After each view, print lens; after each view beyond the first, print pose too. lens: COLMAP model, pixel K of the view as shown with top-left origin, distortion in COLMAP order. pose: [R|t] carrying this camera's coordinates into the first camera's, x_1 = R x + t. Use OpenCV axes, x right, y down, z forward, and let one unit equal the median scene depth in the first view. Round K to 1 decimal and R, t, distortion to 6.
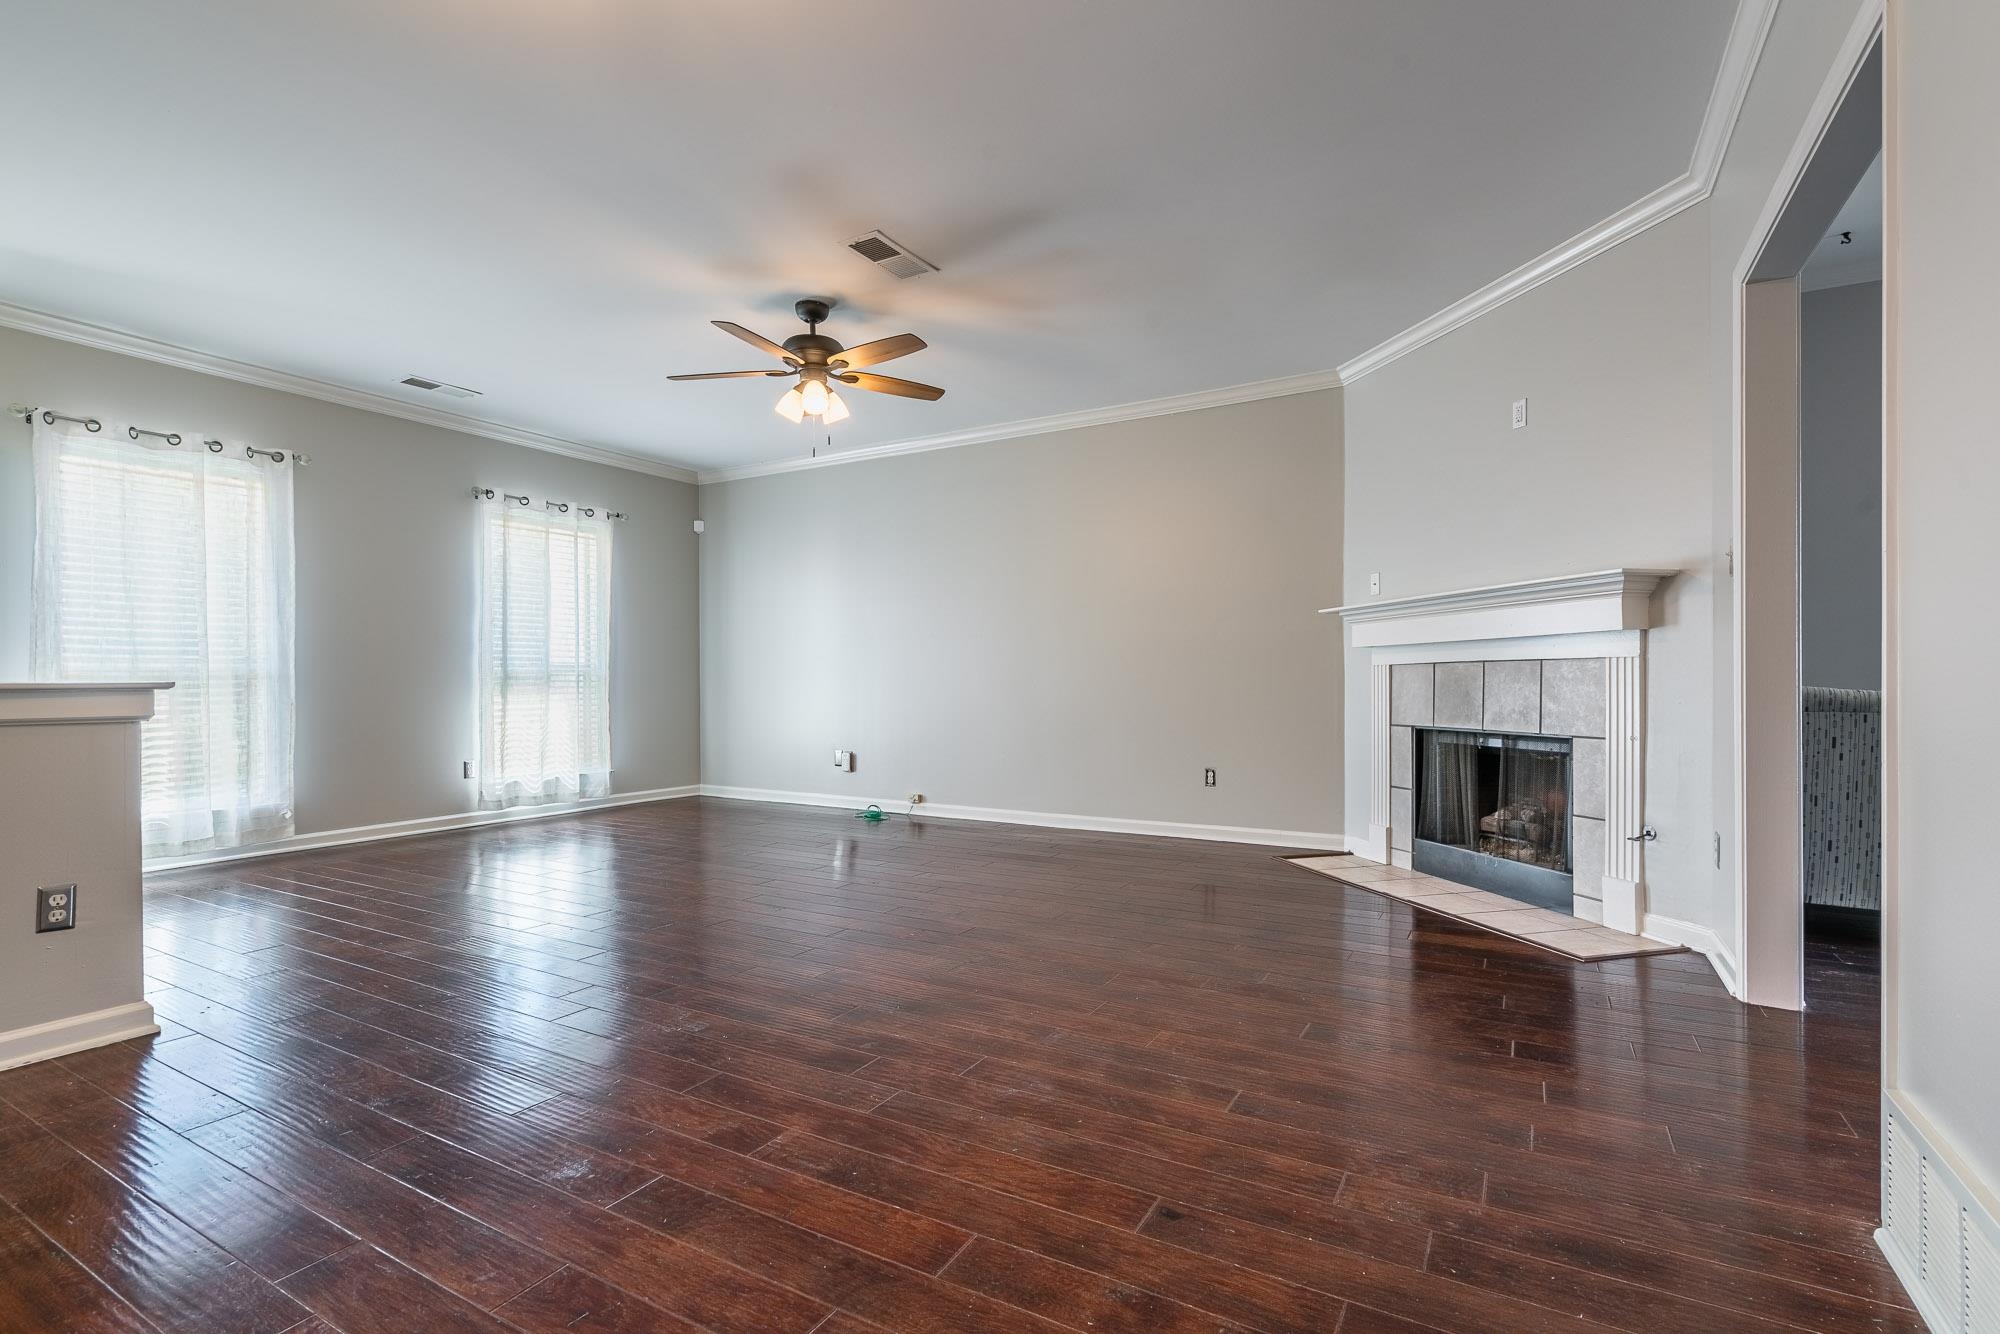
lens RADIAL K [[913.4, 0, 1008.9], [0, 913.4, 684.4], [0, 0, 1]] dist [0.000419, 0.000065]
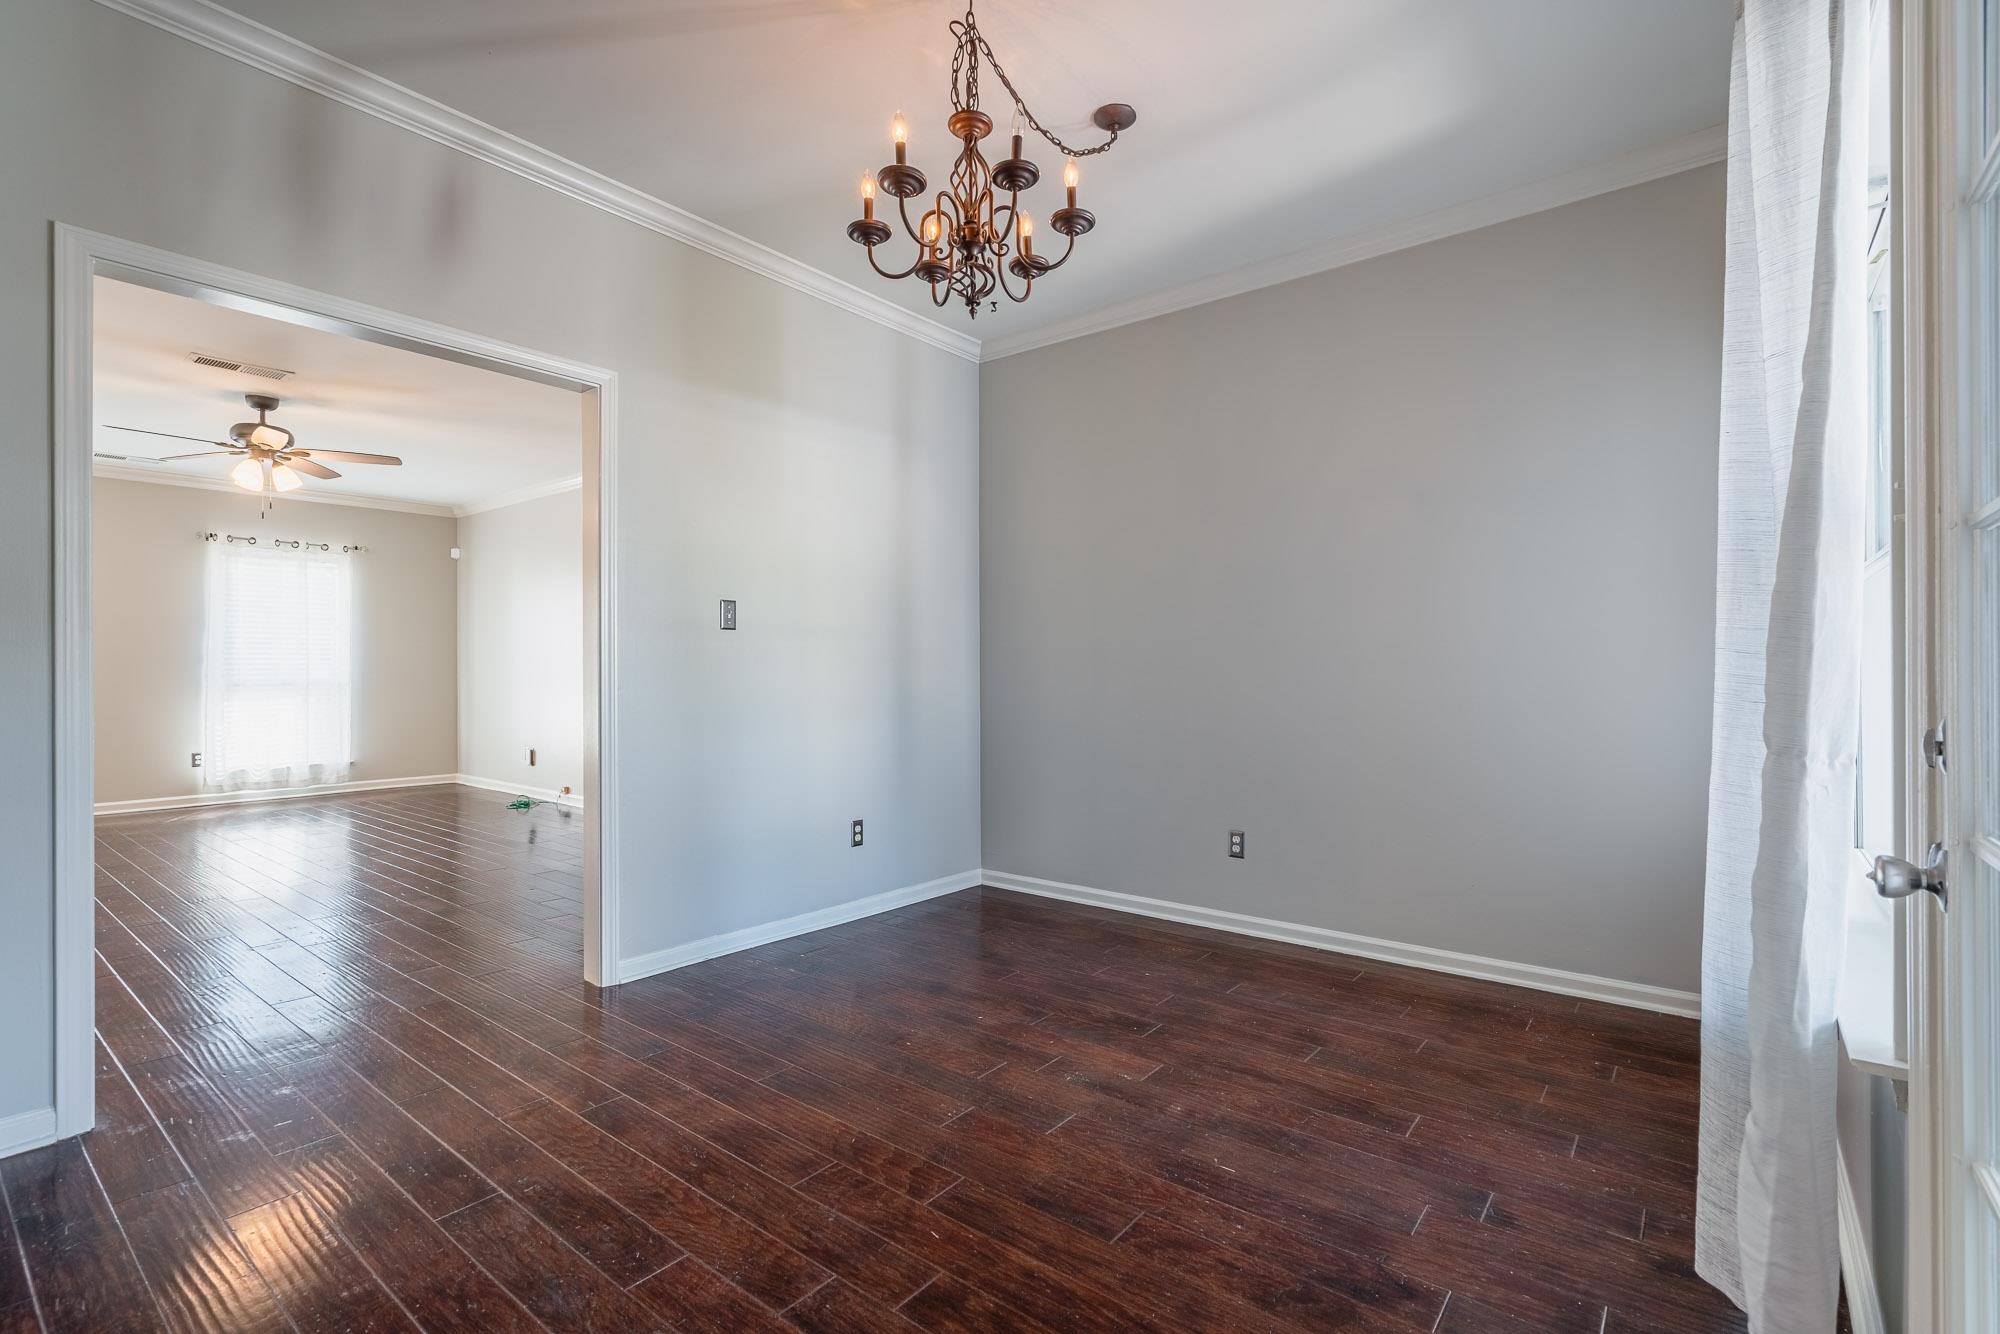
lens RADIAL K [[905.6, 0, 1006.8], [0, 905.6, 670.4], [0, 0, 1]] dist [0.000466, 0.000185]
pose [[0.989760, 0.000399, -0.142741, 0.733272], [-0.001208, 0.999984, -0.005576, -0.024530], [0.142737, 0.005691, 0.989744, -0.064477]]
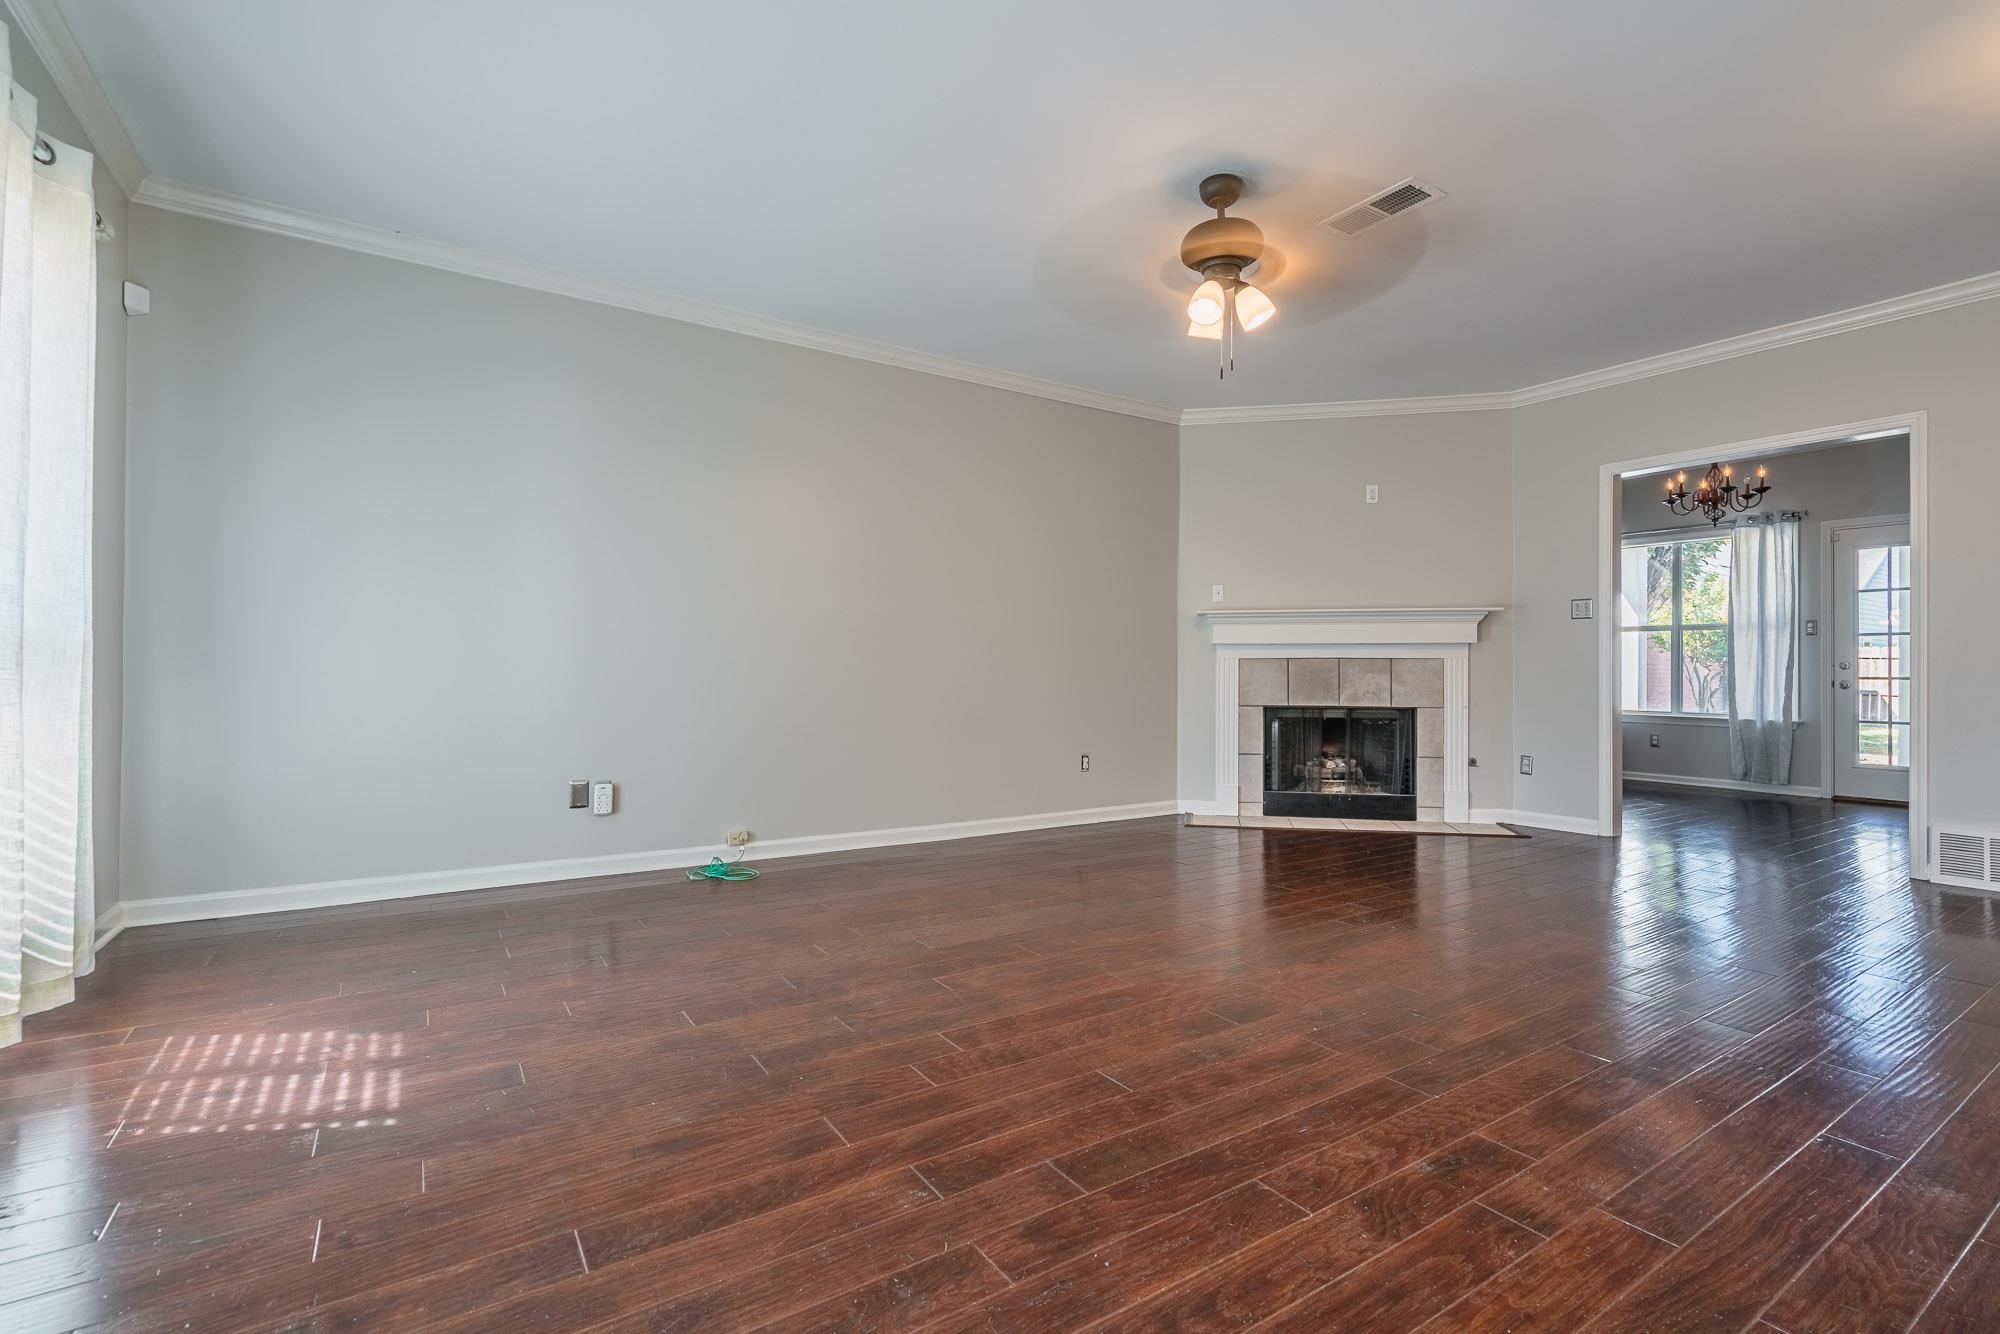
lens RADIAL K [[919.7, 0, 1000.0], [0, 919.7, 667.0], [0, 0, 1]] dist [-0.003665, -0.000546]
pose [[0.463144, 0.006078, 0.886262, -0.753074], [-0.002091, 0.999981, -0.005765, -0.001615], [-0.886280, 0.000816, 0.463148, 0.599042]]
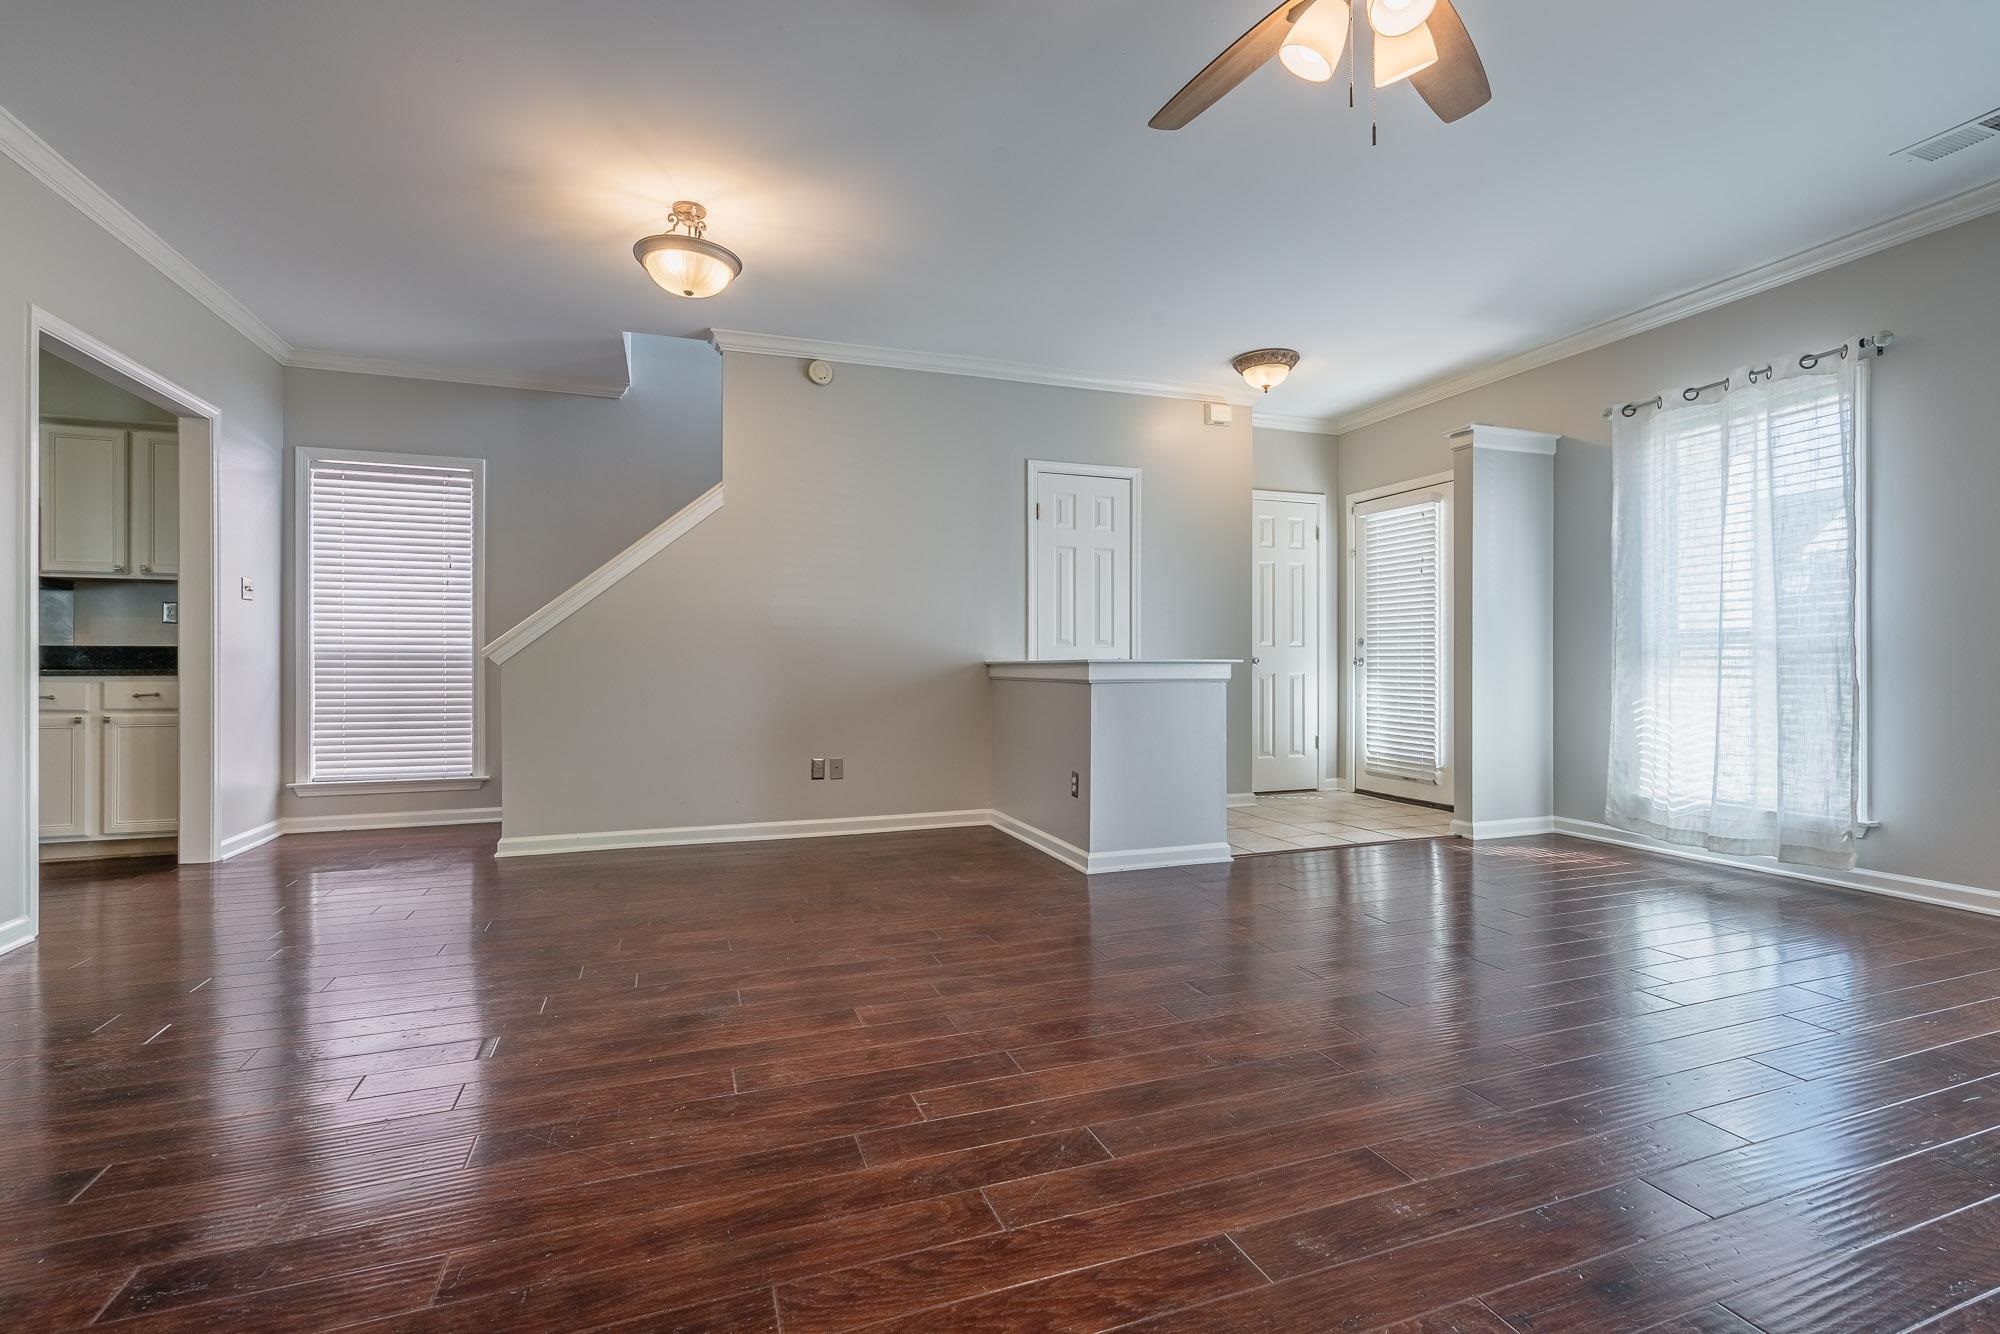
lens RADIAL K [[905.6, 0, 1006.8], [0, 905.6, 670.4], [0, 0, 1]] dist [0.000466, 0.000185]
pose [[-0.634143, 0.009245, -0.773160, 0.180887], [0.000258, 0.999931, 0.011746, -0.000074], [0.773215, 0.007249, -0.634102, 0.861211]]
